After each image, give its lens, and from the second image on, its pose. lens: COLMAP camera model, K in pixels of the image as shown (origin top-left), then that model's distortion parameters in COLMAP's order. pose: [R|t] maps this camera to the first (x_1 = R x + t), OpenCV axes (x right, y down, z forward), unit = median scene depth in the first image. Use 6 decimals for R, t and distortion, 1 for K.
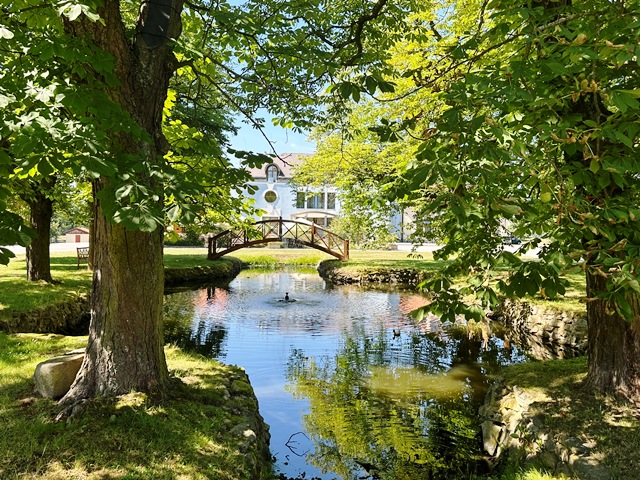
lens RADIAL K [[527.1, 0, 321.0], [0, 527.1, 239.8], [0, 0, 1]] dist [0.054816, 0.001330]
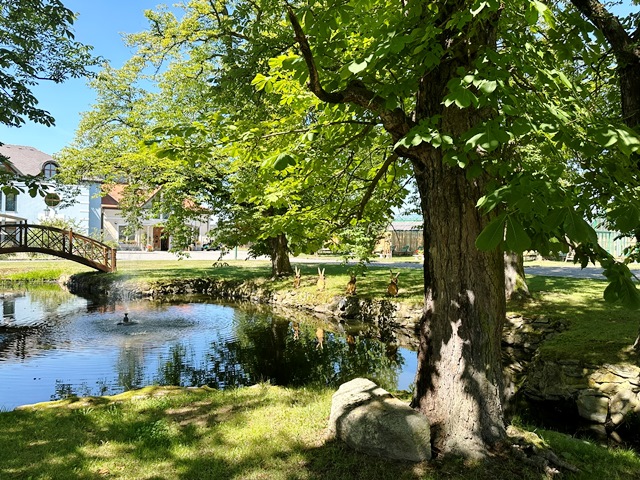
lens RADIAL K [[527.1, 0, 321.0], [0, 527.1, 240.7], [0, 0, 1]] dist [0.054816, 0.001330]
pose [[0.778624, -0.007161, 0.627449, -0.265341], [0.013366, 0.999897, -0.005175, -0.004077], [-0.627348, 0.012416, 0.778640, 0.124853]]
